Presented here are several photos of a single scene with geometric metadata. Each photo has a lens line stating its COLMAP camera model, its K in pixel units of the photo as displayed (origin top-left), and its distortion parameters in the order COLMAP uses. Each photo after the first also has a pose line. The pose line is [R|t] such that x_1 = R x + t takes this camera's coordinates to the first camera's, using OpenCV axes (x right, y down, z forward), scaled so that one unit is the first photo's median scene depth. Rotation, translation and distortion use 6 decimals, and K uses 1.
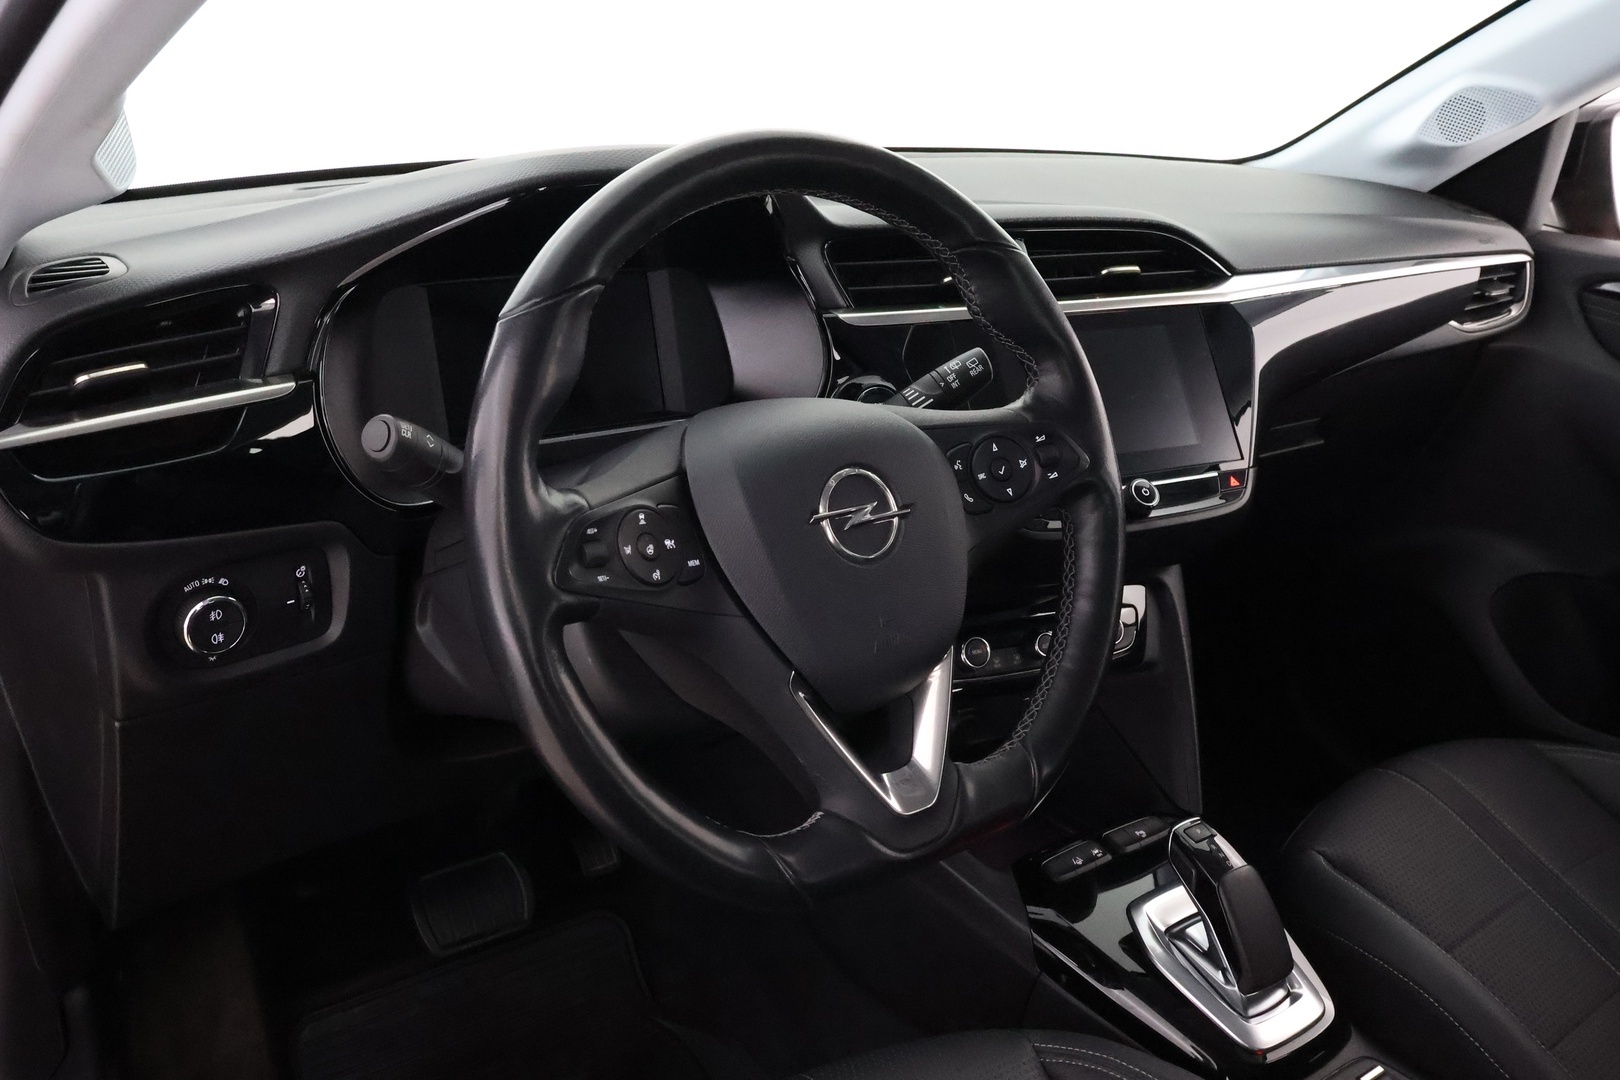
lens RADIAL K [[1471.3, 0, 807.4], [0, 1471.3, 527.6], [0, 0, 1]] dist [0.021761, 0.000000]
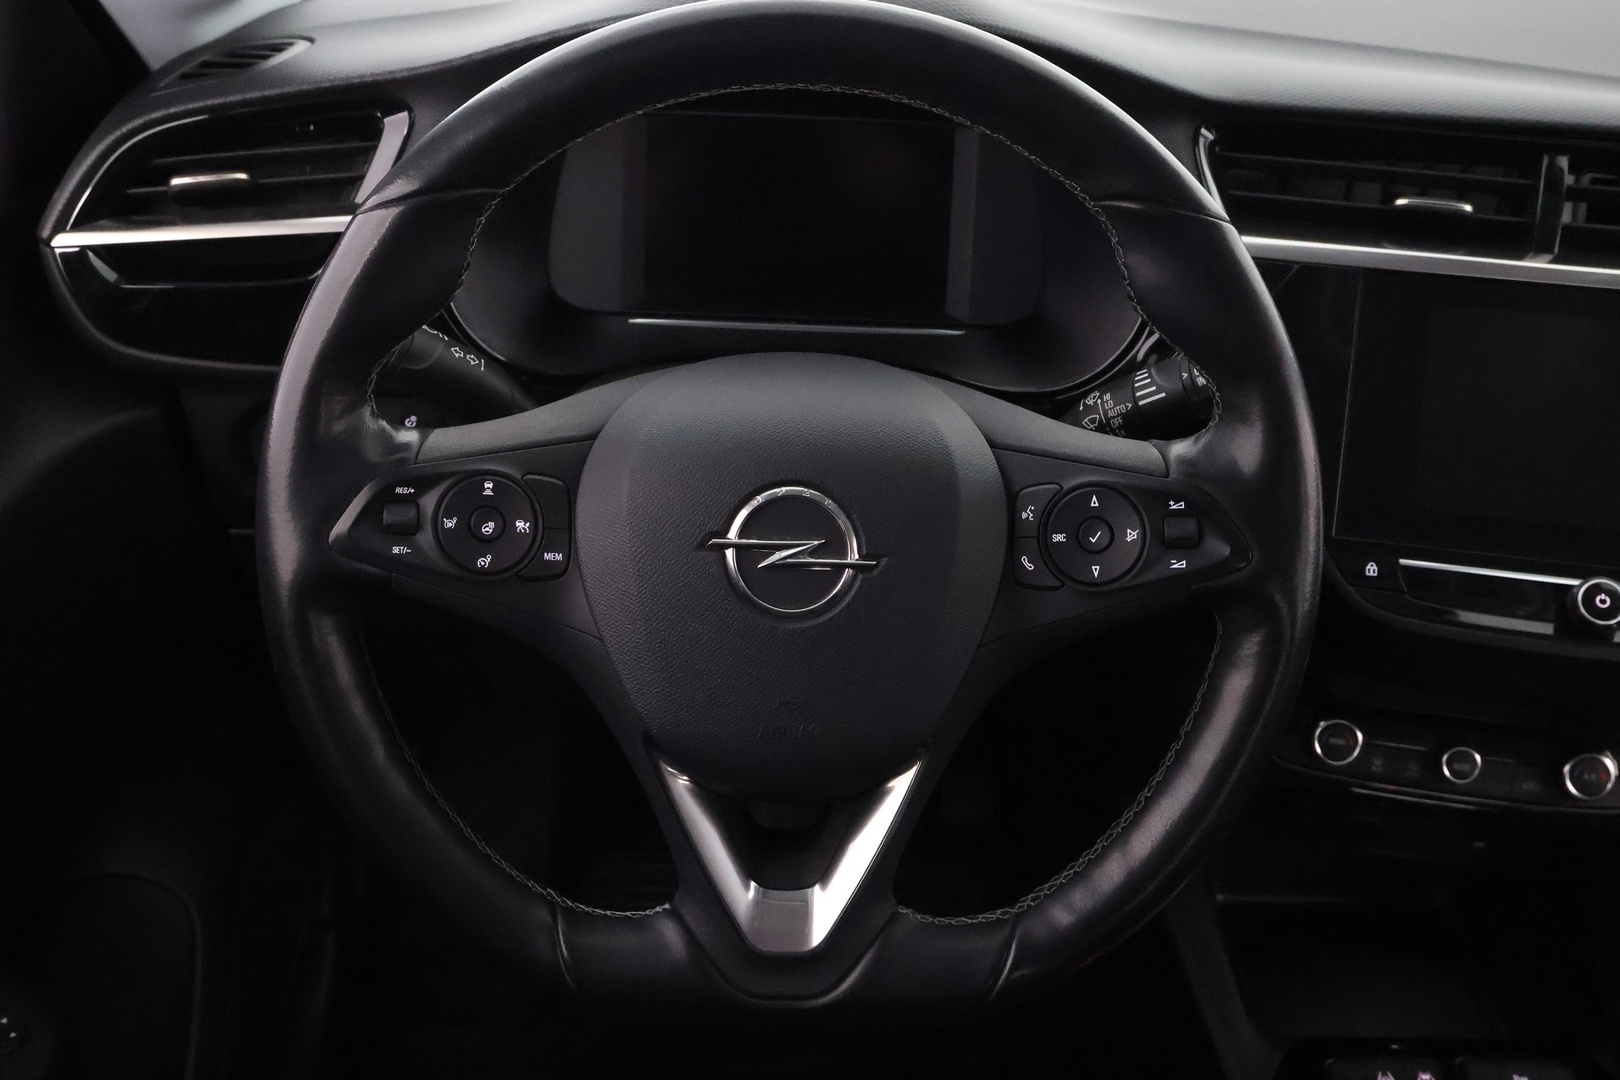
lens RADIAL K [[1724.9, 0, 811.1], [0, 1724.9, 543.8], [0, 0, 1]] dist [-0.005611, 0.000000]
pose [[0.799594, 0.286292, -0.527907, 0.454517], [-0.200805, 0.955914, 0.214258, -0.182238], [0.565974, -0.065313, 0.821832, 0.277074]]
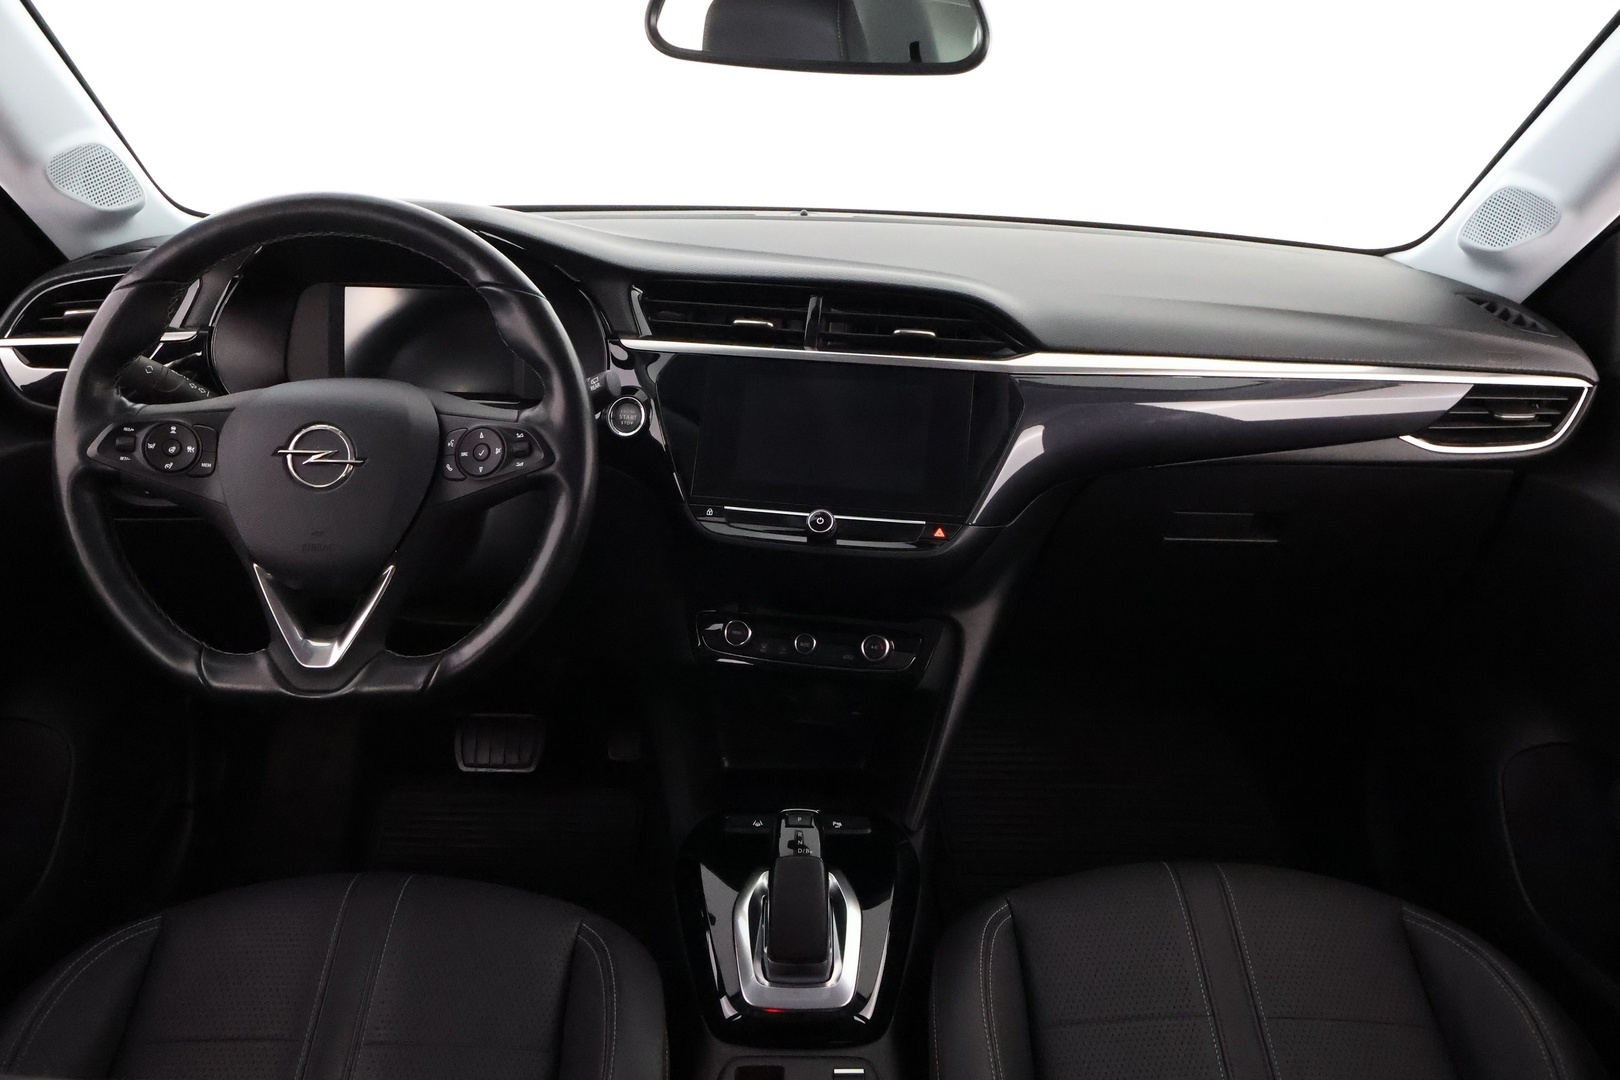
lens RADIAL K [[1363.2, 0, 808.7], [0, 1363.2, 546.6], [0, 0, 1]] dist [0.009161, 0.003699]
pose [[0.807165, 0.194780, -0.557267, 1.101510], [-0.193617, 0.979129, 0.061791, -0.091163], [0.557672, 0.058021, 0.828031, 0.141387]]
